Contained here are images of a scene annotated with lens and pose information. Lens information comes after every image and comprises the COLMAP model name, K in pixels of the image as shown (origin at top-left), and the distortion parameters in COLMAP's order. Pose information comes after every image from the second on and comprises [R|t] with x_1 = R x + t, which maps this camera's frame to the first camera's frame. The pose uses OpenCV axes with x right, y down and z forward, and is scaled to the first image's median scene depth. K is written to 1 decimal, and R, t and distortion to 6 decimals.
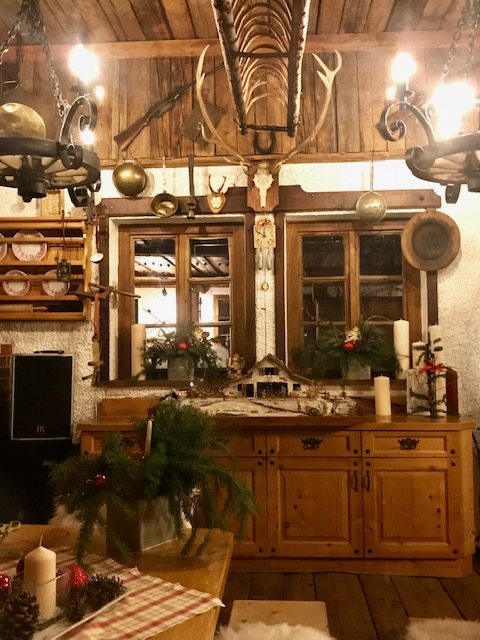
lens RADIAL K [[641.7, 0, 240.0], [0, 641.7, 320.0], [0, 0, 1]] dist [0.070958, -0.166787]
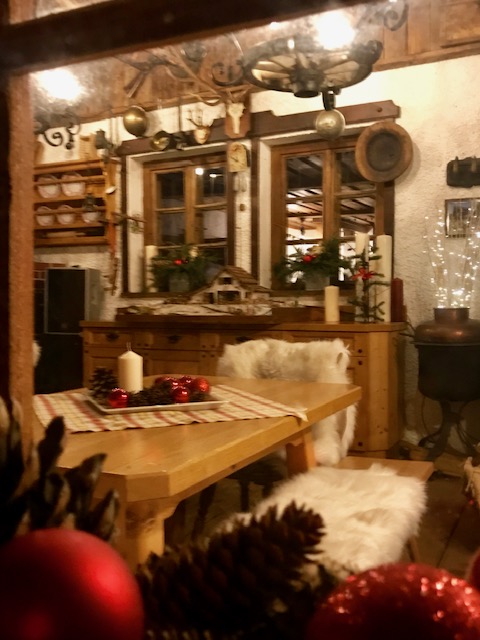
lens RADIAL K [[641.7, 0, 240.0], [0, 641.7, 320.0], [0, 0, 1]] dist [0.070958, -0.166787]
pose [[0.913803, 0.017018, -0.405800, 0.492890], [0.013636, 0.997273, 0.072529, 0.062095], [0.405928, -0.071811, 0.911079, -0.031979]]
